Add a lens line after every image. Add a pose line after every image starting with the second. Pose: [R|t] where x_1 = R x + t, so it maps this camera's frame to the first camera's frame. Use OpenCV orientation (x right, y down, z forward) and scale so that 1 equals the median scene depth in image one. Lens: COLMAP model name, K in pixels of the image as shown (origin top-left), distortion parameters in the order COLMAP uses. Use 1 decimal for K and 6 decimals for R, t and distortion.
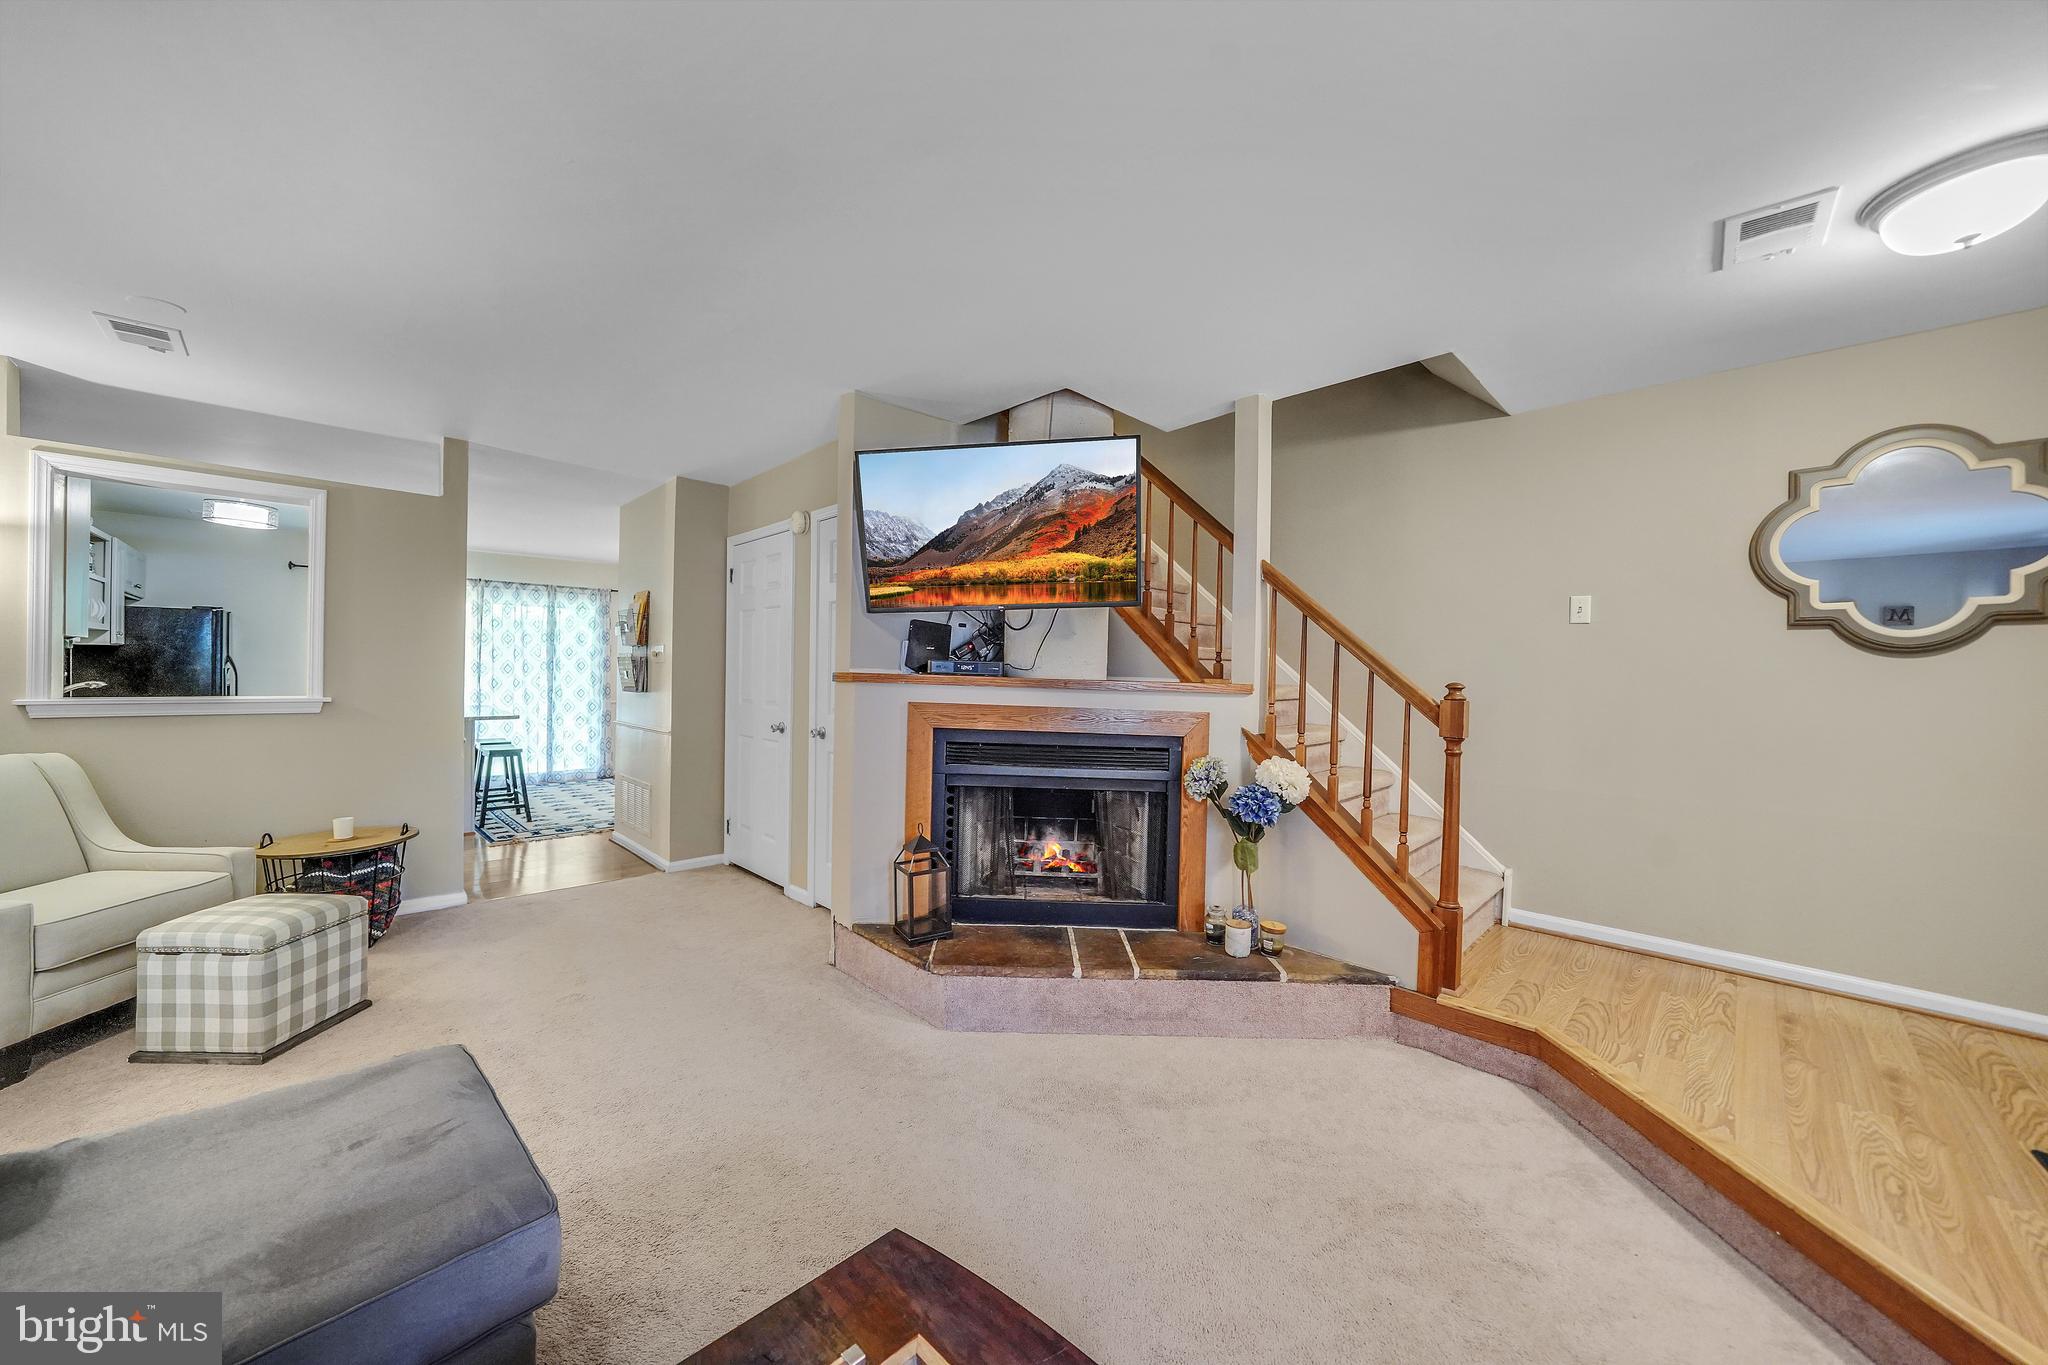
lens RADIAL K [[726.2, 0, 1004.6], [0, 726.2, 661.3], [0, 0, 1]] dist [-0.020711, 0.000962]
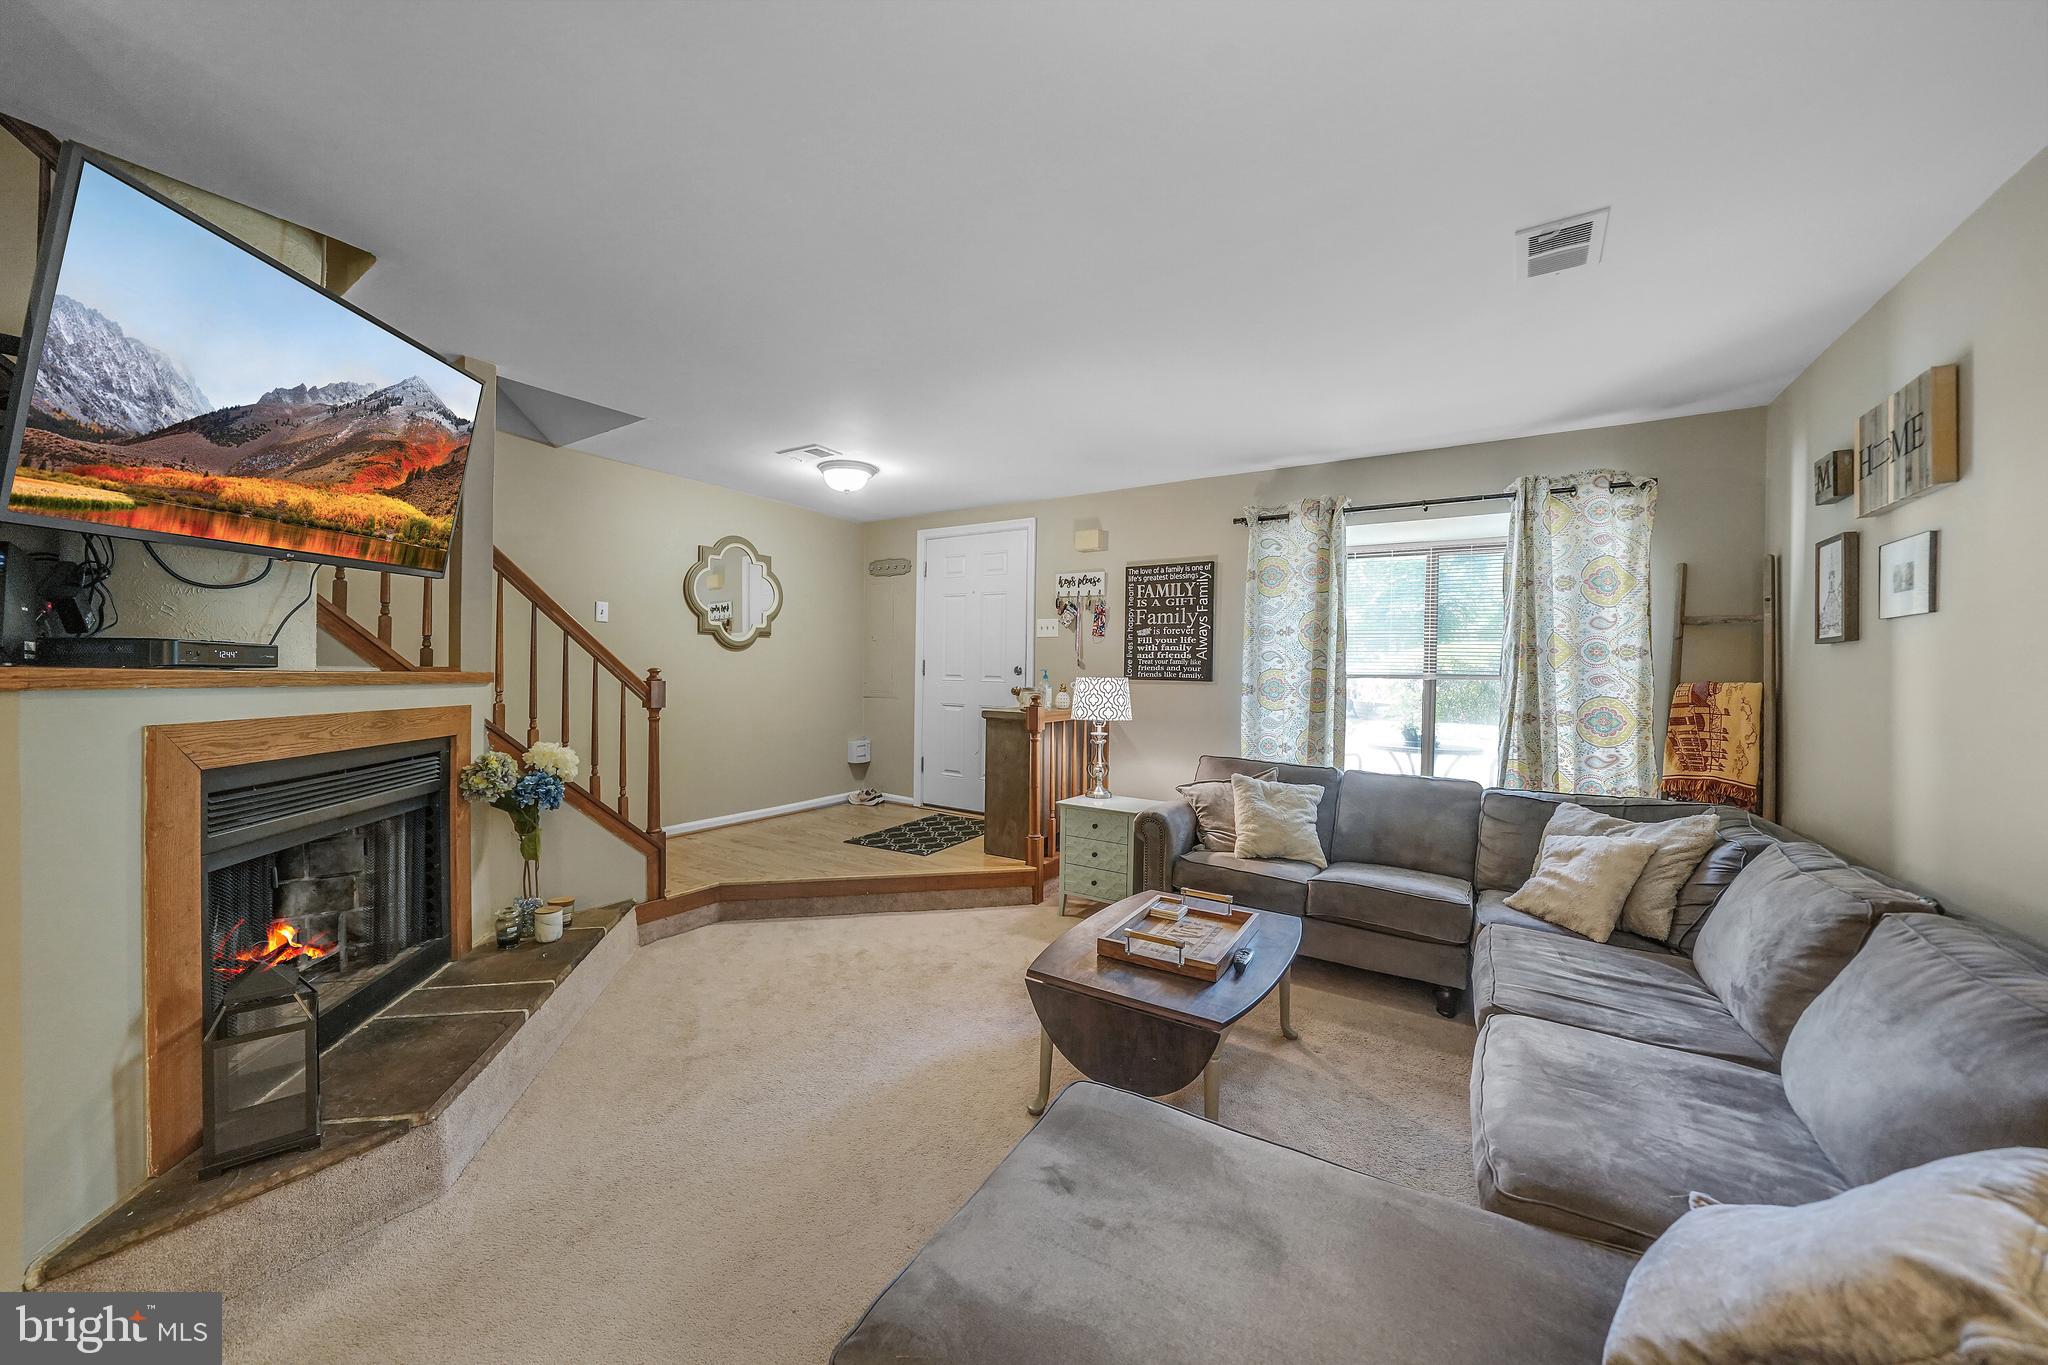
lens RADIAL K [[726.2, 0, 1006.1], [0, 726.2, 679.5], [0, 0, 1]] dist [-0.020711, 0.000962]
pose [[-0.210595, -0.040669, 0.976727, -0.796424], [-0.036164, 0.998774, 0.033790, -0.018662], [-0.976904, -0.028206, -0.211808, 0.600223]]
